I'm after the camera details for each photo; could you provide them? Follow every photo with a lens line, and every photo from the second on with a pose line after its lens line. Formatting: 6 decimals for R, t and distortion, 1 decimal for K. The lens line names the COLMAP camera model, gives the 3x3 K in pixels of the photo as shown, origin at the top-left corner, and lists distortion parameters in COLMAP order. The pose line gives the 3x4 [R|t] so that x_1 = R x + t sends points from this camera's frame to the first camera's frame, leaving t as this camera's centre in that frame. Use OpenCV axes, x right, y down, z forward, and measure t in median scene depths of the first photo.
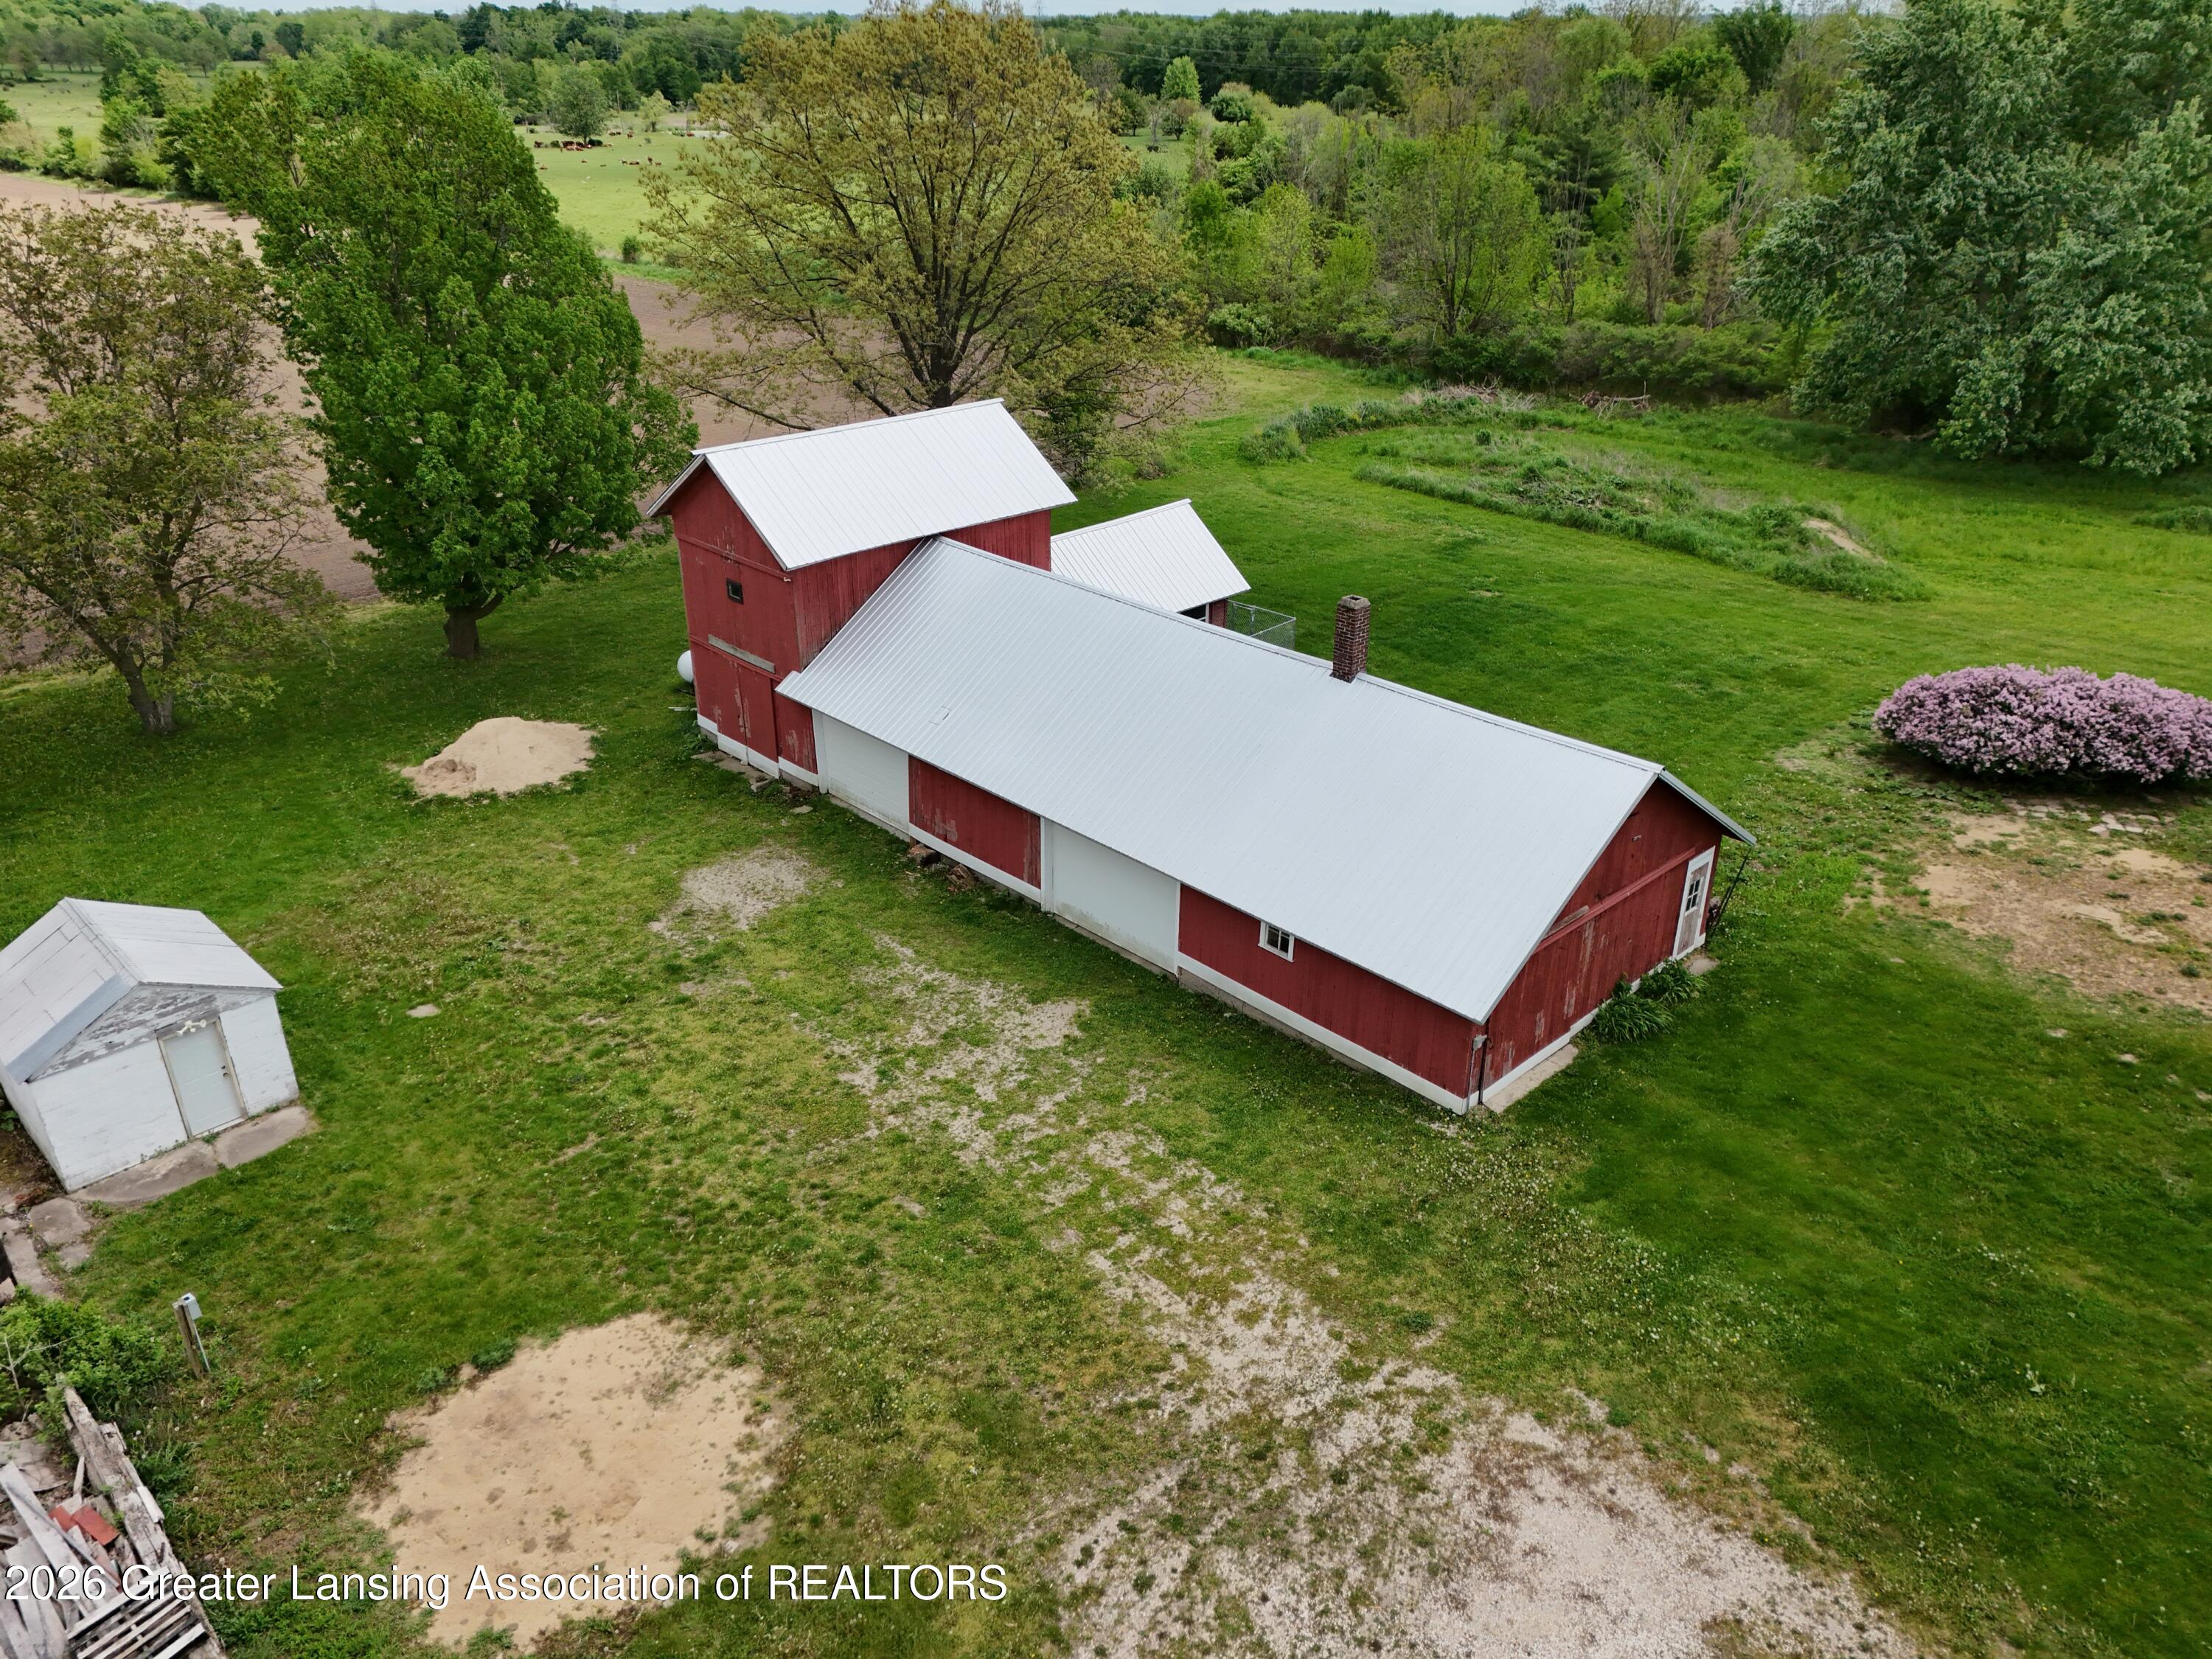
lens RADIAL K [[1620.4, 0, 1106.3], [0, 1620.4, 828.6], [0, 0, 1]] dist [0.071576, -0.059660]
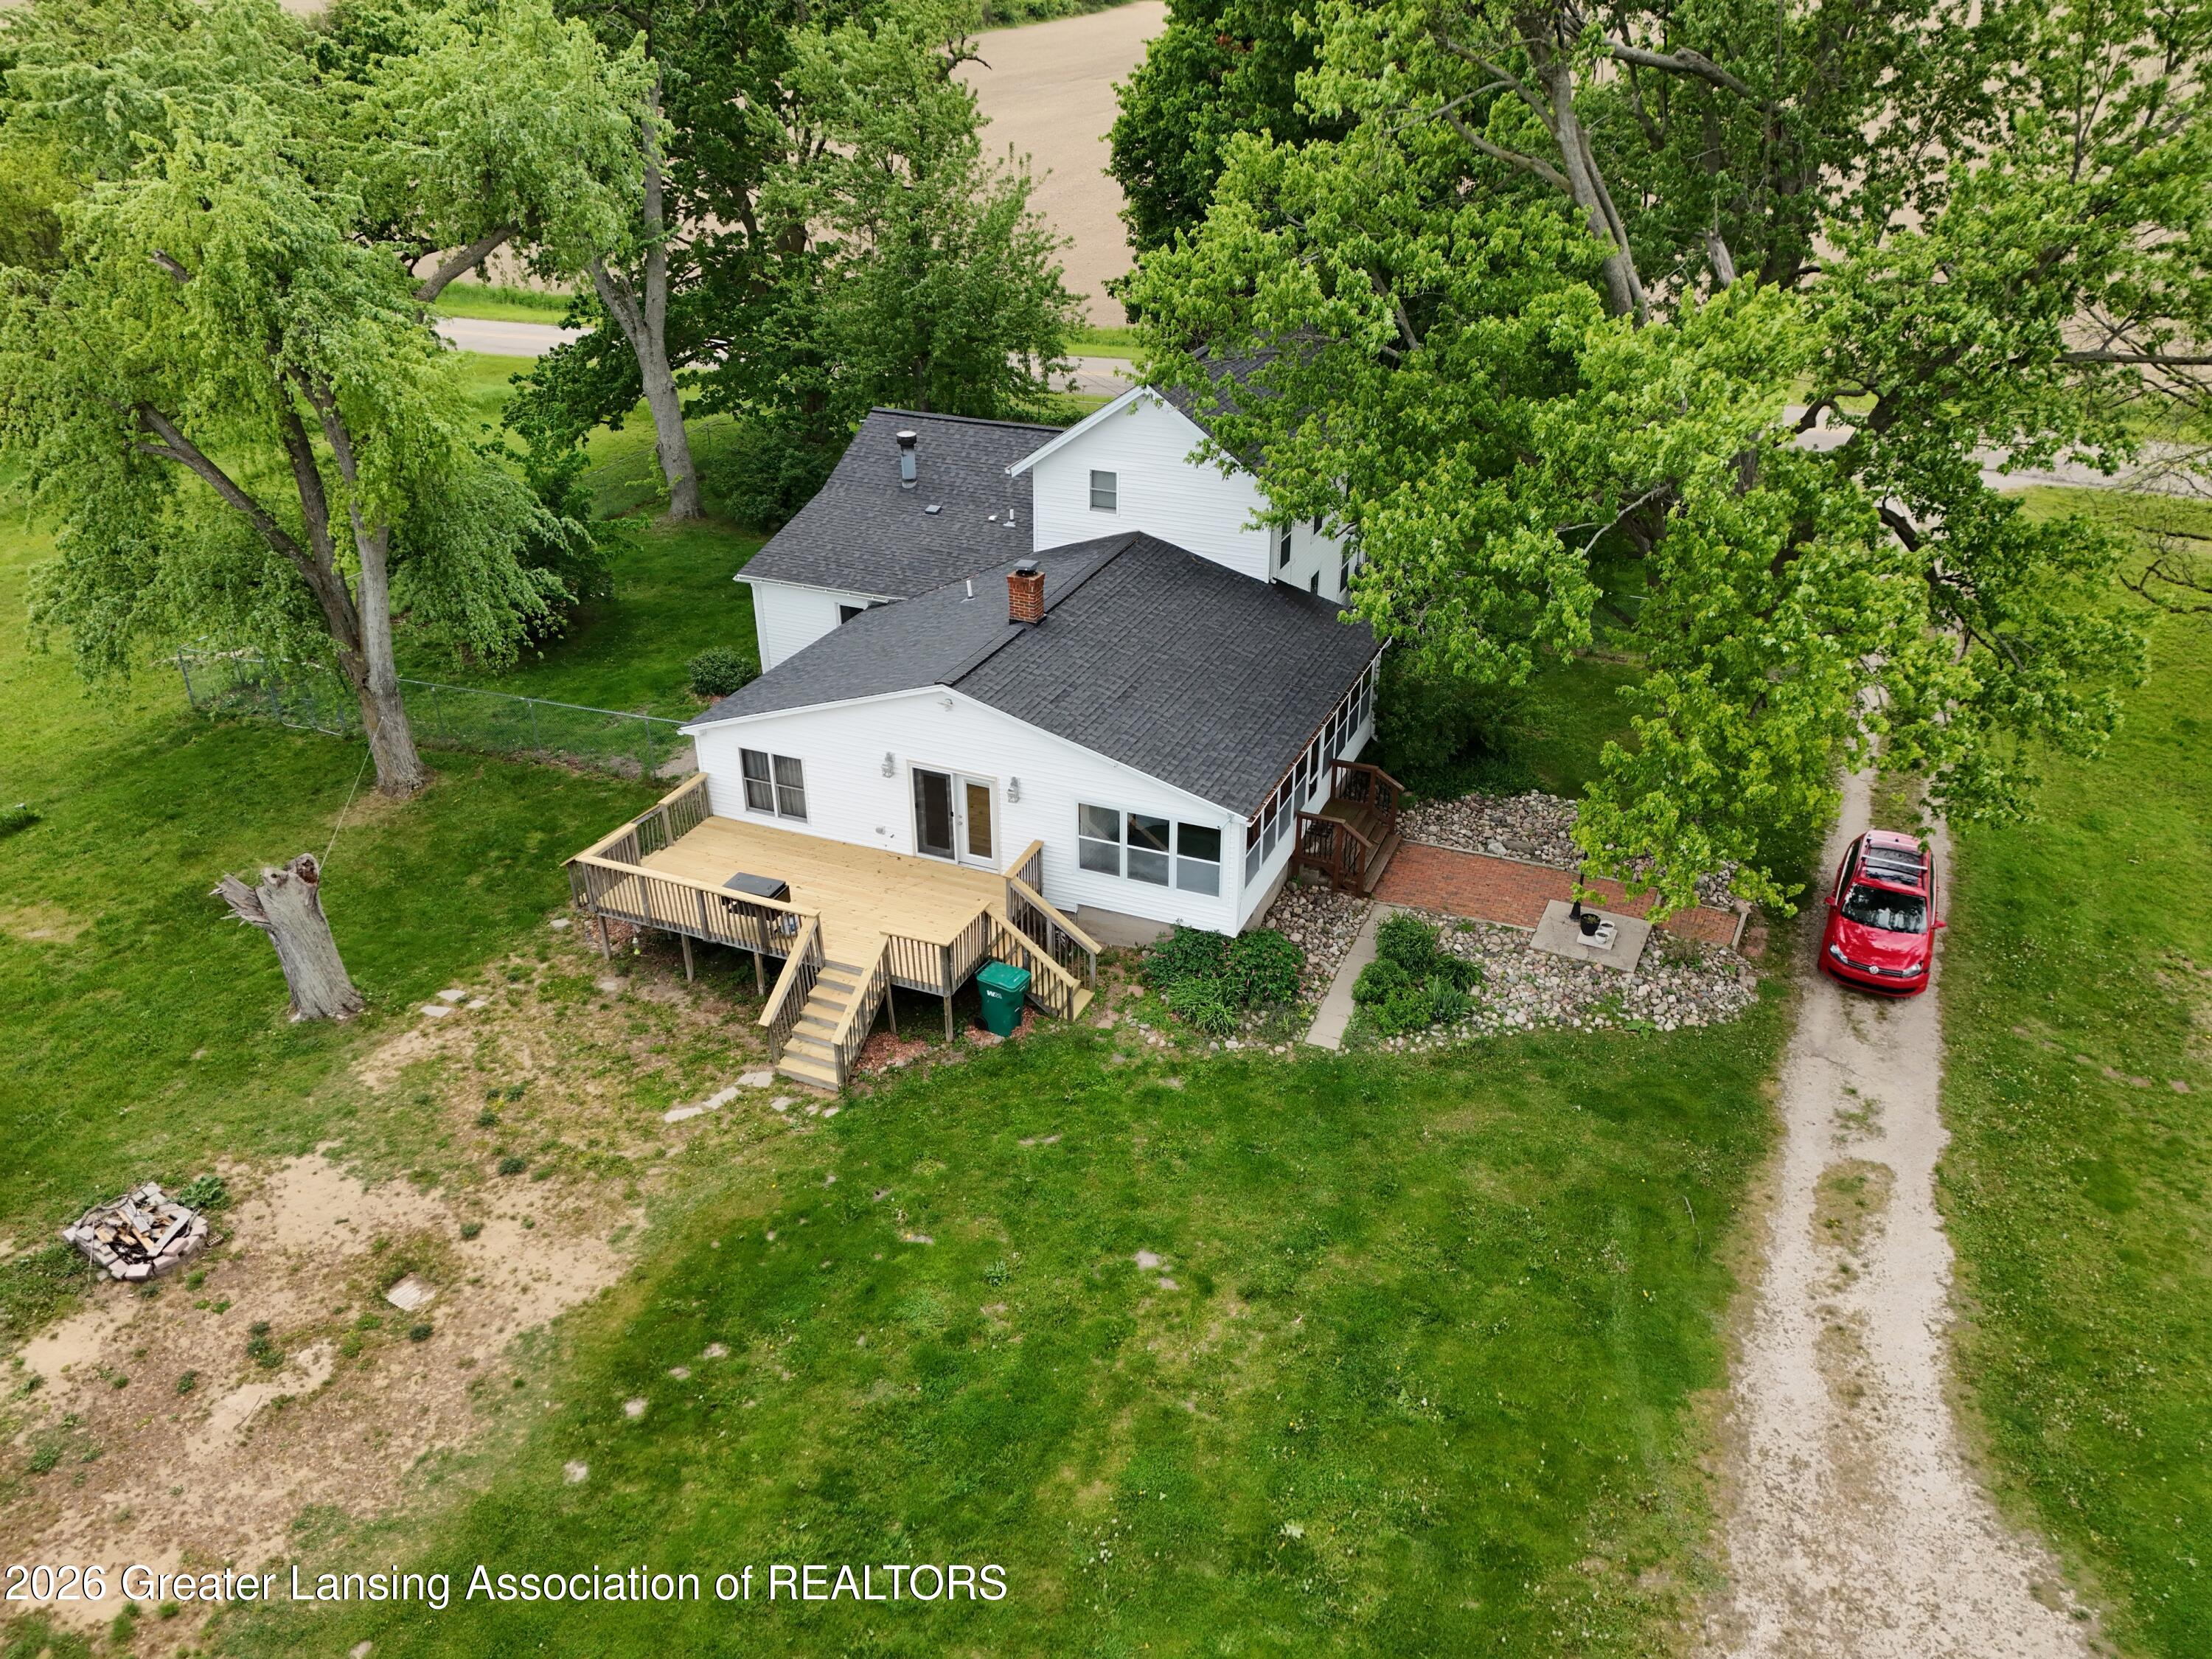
lens RADIAL K [[1620.4, 0, 1103.9], [0, 1620.4, 814.3], [0, 0, 1]] dist [0.071576, -0.059660]
pose [[-0.388915, -0.422168, 0.818852, -0.007225], [0.411611, 0.715556, 0.564408, -0.380626], [-0.824210, 0.556555, -0.104521, 0.647586]]
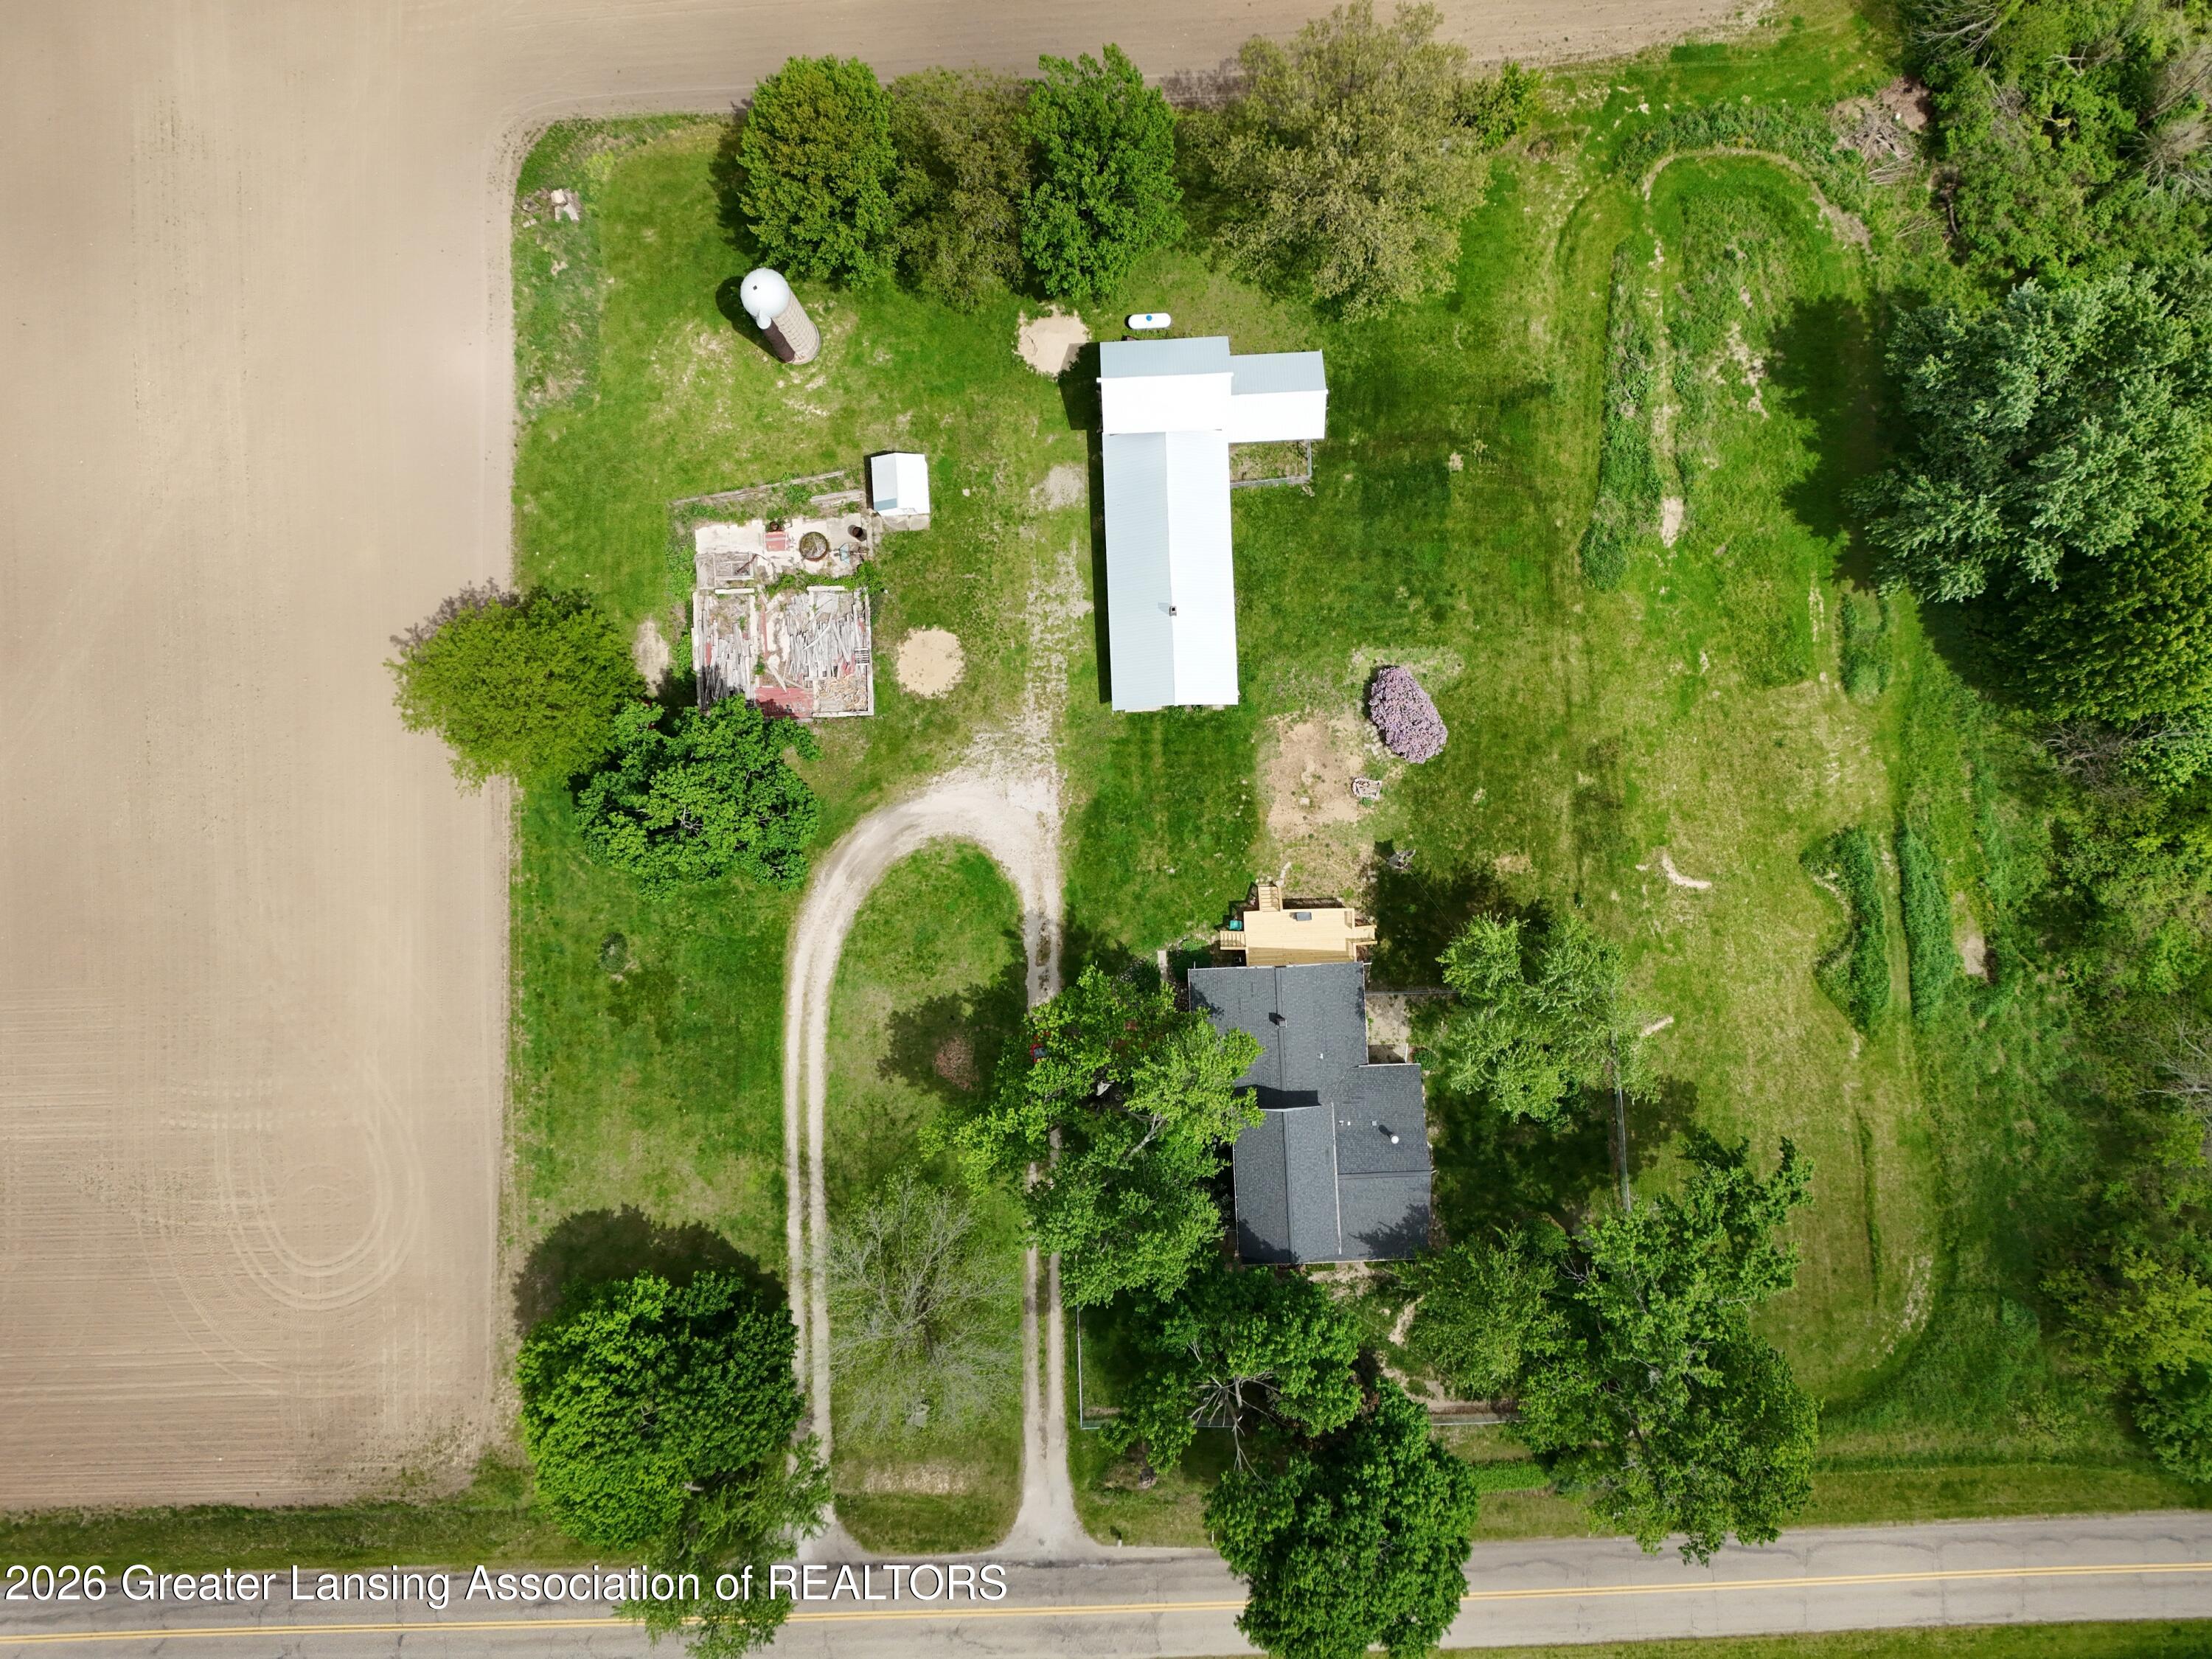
lens RADIAL K [[1620.4, 0, 1124.3], [0, 1620.4, 851.0], [0, 0, 1]] dist [0.071576, -0.059660]
pose [[0.748664, 0.662744, -0.016515, 0.482698], [-0.275591, 0.333783, 0.901465, -3.148892], [0.602953, -0.670343, 0.432538, -0.992719]]
